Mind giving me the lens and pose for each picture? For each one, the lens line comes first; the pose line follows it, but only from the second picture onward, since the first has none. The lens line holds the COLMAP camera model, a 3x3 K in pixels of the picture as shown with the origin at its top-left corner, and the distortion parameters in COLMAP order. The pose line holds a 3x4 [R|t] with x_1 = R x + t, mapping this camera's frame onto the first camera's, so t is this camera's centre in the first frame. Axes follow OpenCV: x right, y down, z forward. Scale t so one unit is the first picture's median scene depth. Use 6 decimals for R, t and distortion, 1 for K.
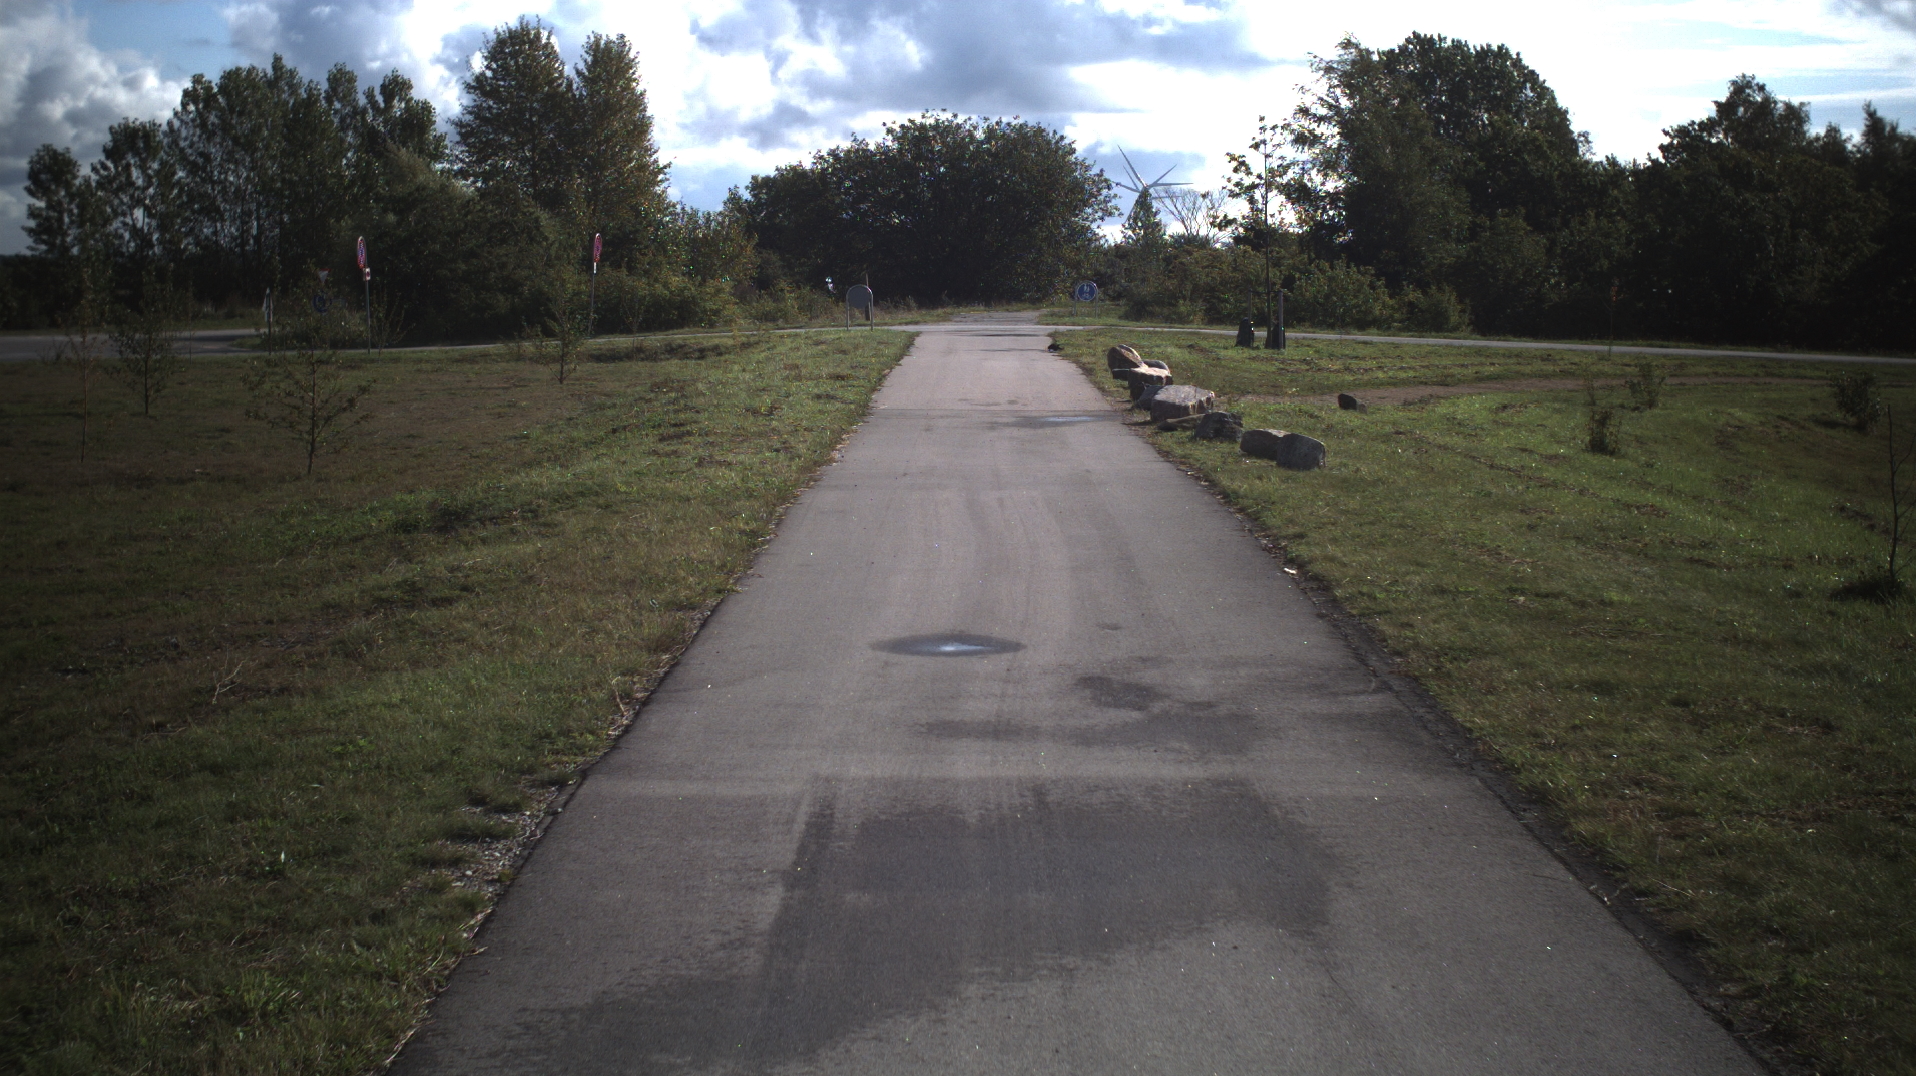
lens RADIAL K [[3521.5, 0, 958.8], [0, 3521.5, 540.9], [0, 0, 1]] dist [-0.256348, 0.000000]
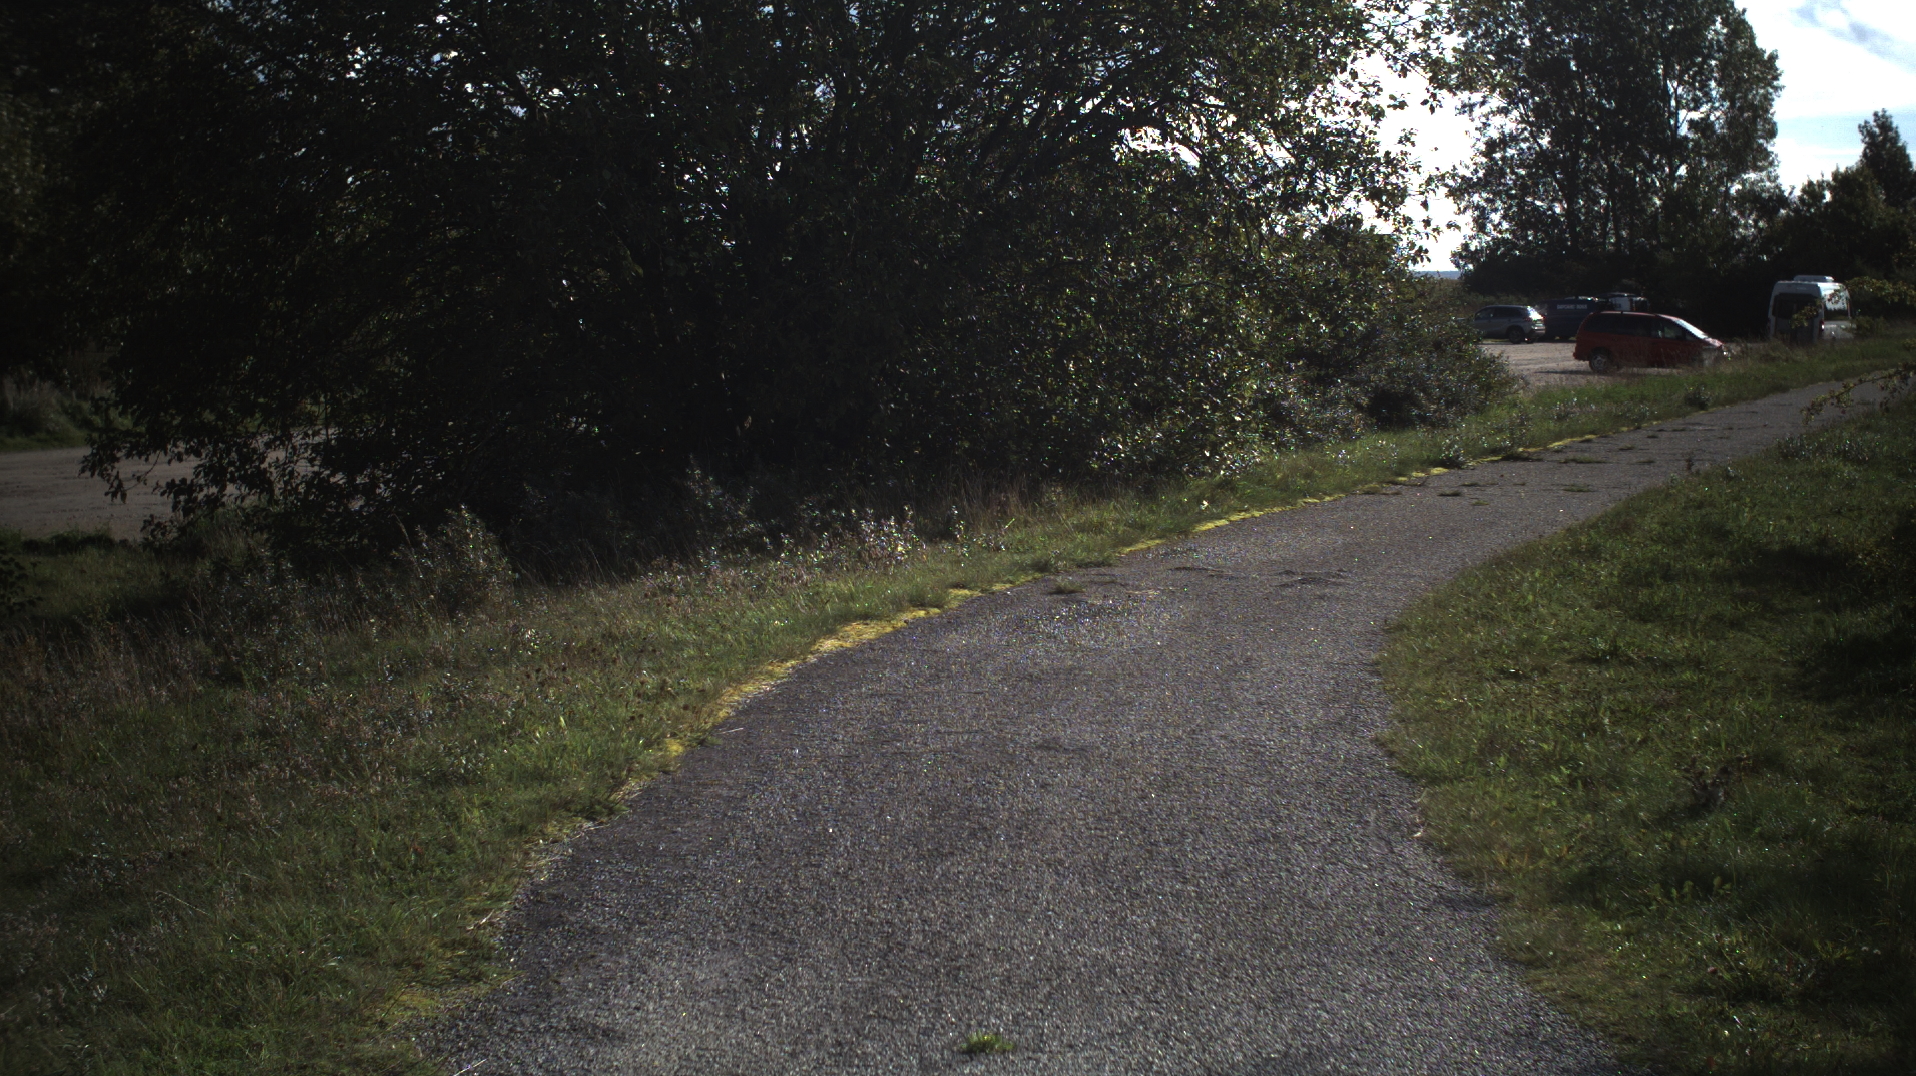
lens RADIAL K [[3521.5, 0, 945.0], [0, 3521.5, 558.4], [0, 0, 1]] dist [-0.256348, 0.000000]
pose [[0.999870, -0.003536, 0.015712, 0.005935], [0.003526, 0.999994, 0.000670, -0.063613], [-0.015714, -0.000614, 0.999876, 0.790039]]
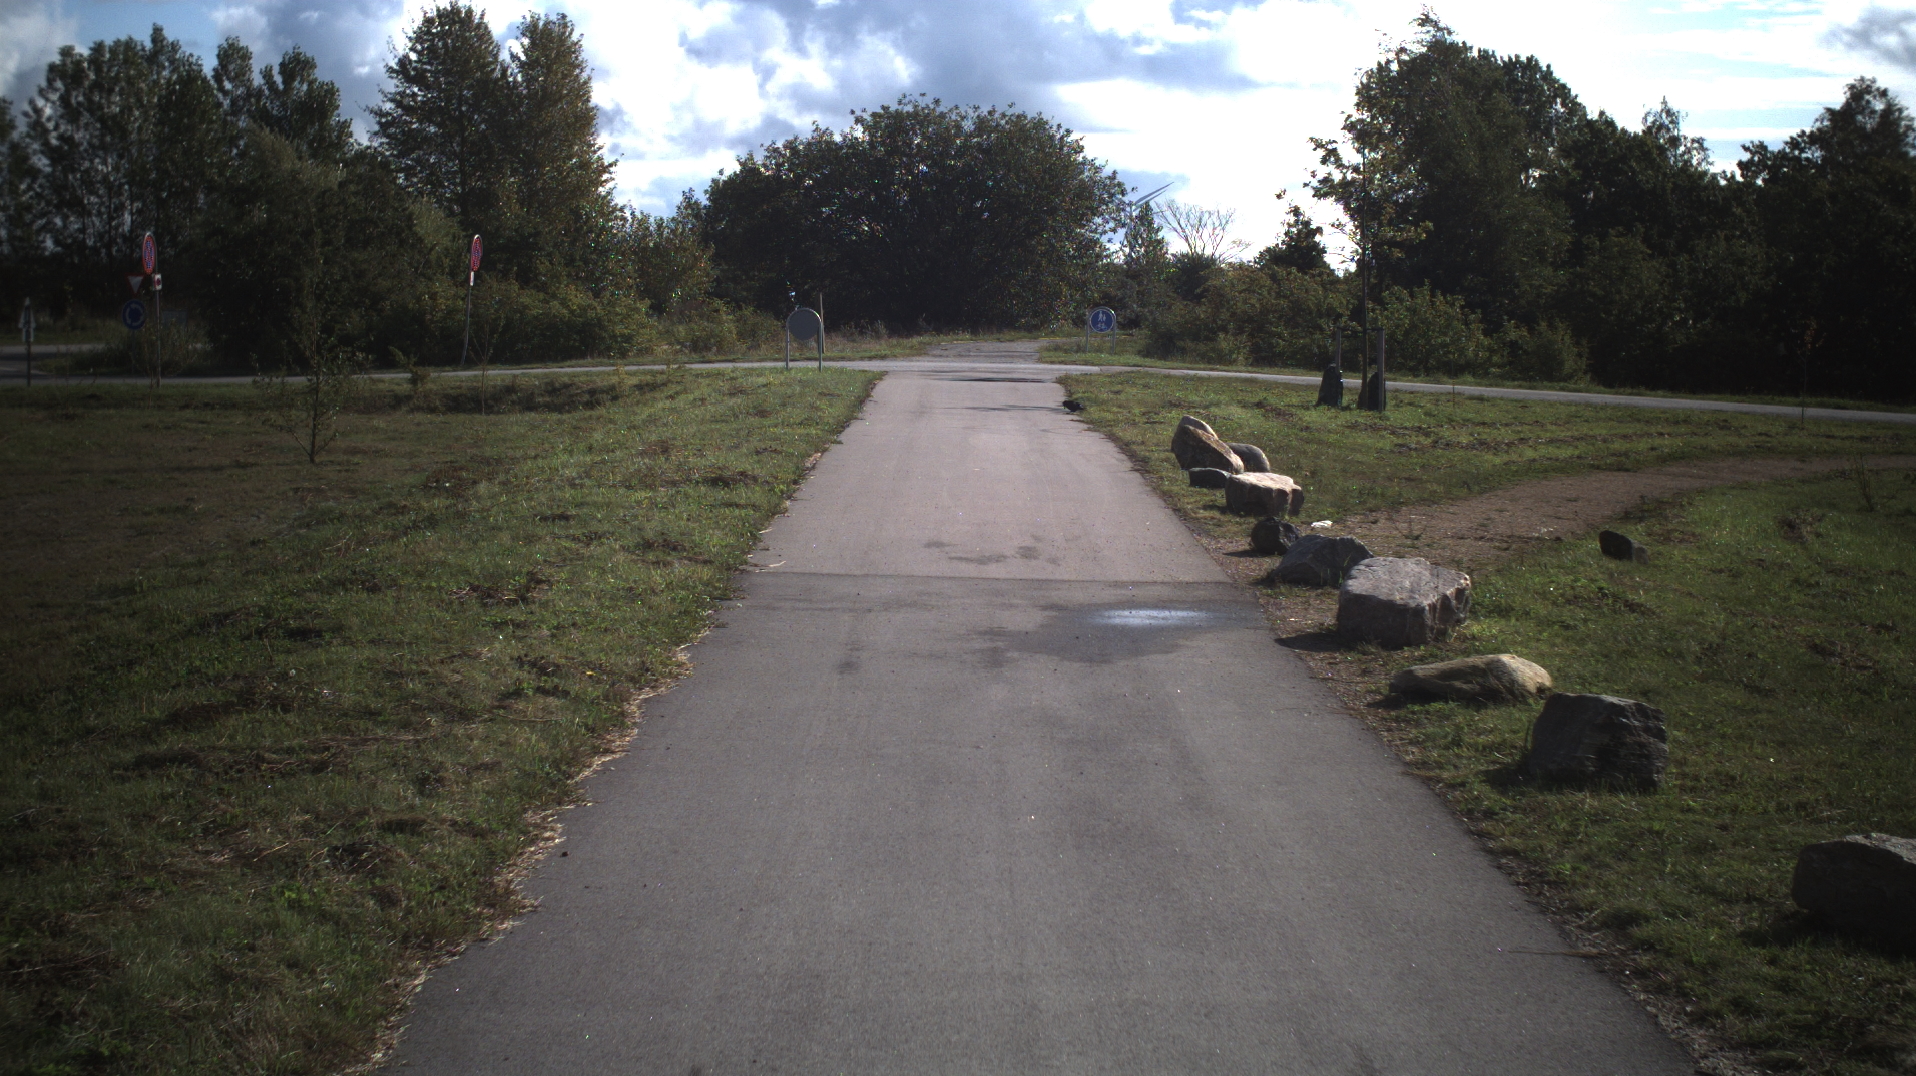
lens RADIAL K [[3521.5, 0, 952.6], [0, 3521.5, 538.7], [0, 0, 1]] dist [-0.256348, 0.000000]
pose [[0.999817, 0.018663, 0.004131, 0.000670], [-0.018640, 0.999812, -0.005401, -0.014146], [-0.004231, 0.005323, 0.999977, 0.175300]]
